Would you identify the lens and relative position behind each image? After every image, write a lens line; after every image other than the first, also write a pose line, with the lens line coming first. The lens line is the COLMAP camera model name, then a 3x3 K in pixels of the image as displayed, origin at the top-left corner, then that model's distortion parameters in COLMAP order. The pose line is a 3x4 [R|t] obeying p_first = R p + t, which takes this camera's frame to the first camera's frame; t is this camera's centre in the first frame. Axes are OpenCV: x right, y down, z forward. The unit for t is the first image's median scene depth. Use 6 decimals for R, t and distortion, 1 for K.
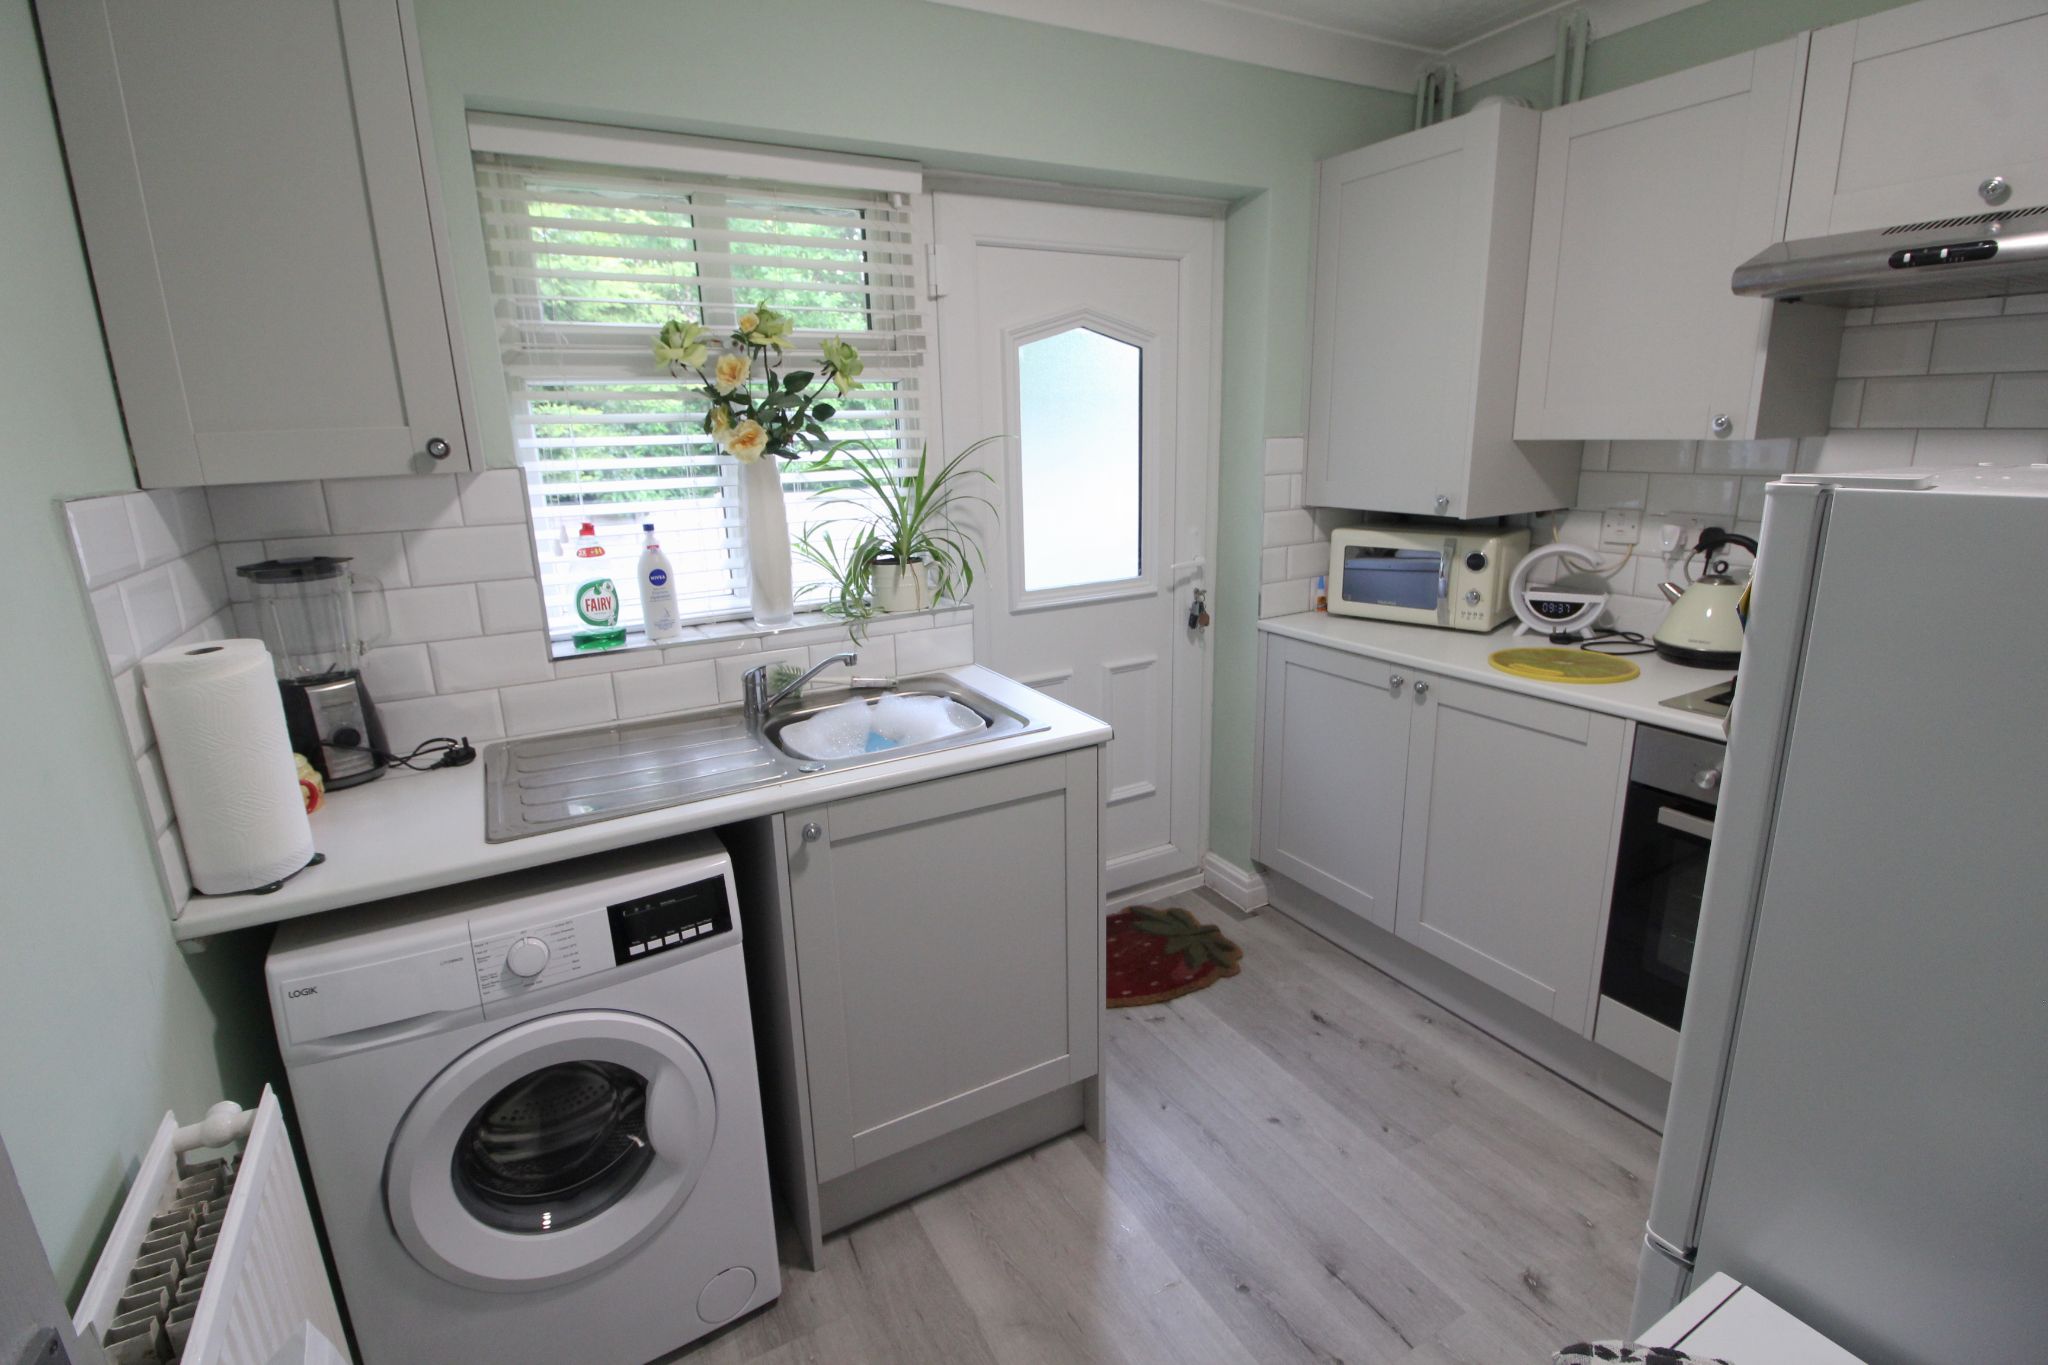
lens RADIAL K [[952.4, 0, 1013.2], [0, 952.4, 674.1], [0, 0, 1]] dist [0.001548, -0.008554]
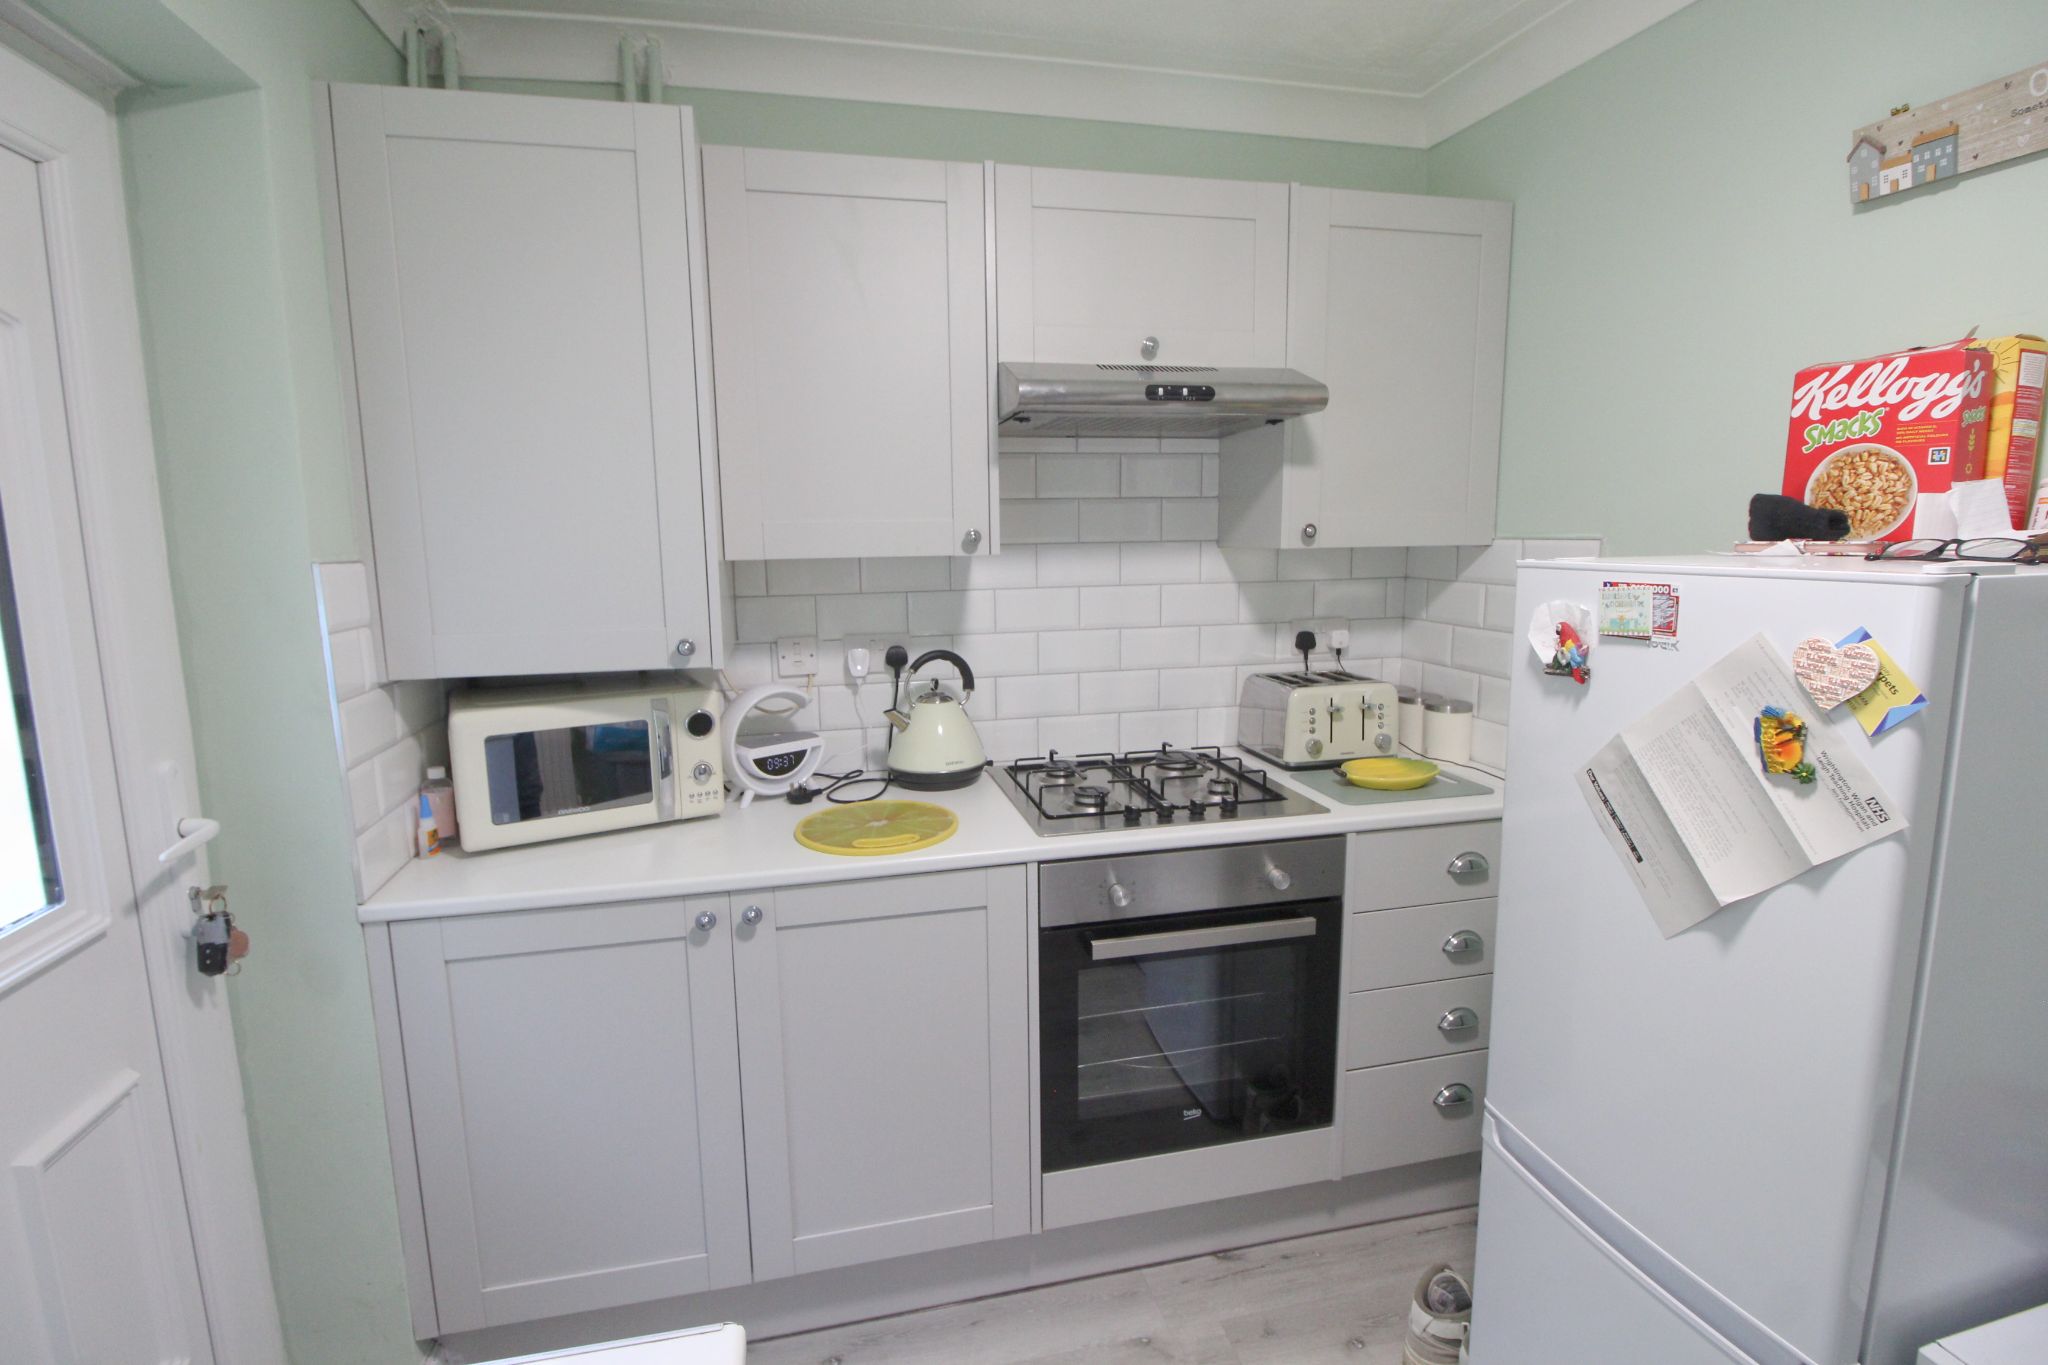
lens RADIAL K [[952.4, 0, 1013.2], [0, 952.4, 674.1], [0, 0, 1]] dist [0.001548, -0.008554]
pose [[0.278515, -0.121714, 0.952689, -0.137012], [0.248054, 0.967399, 0.051075, -0.131622], [-0.927846, 0.222093, 0.299626, 0.544630]]
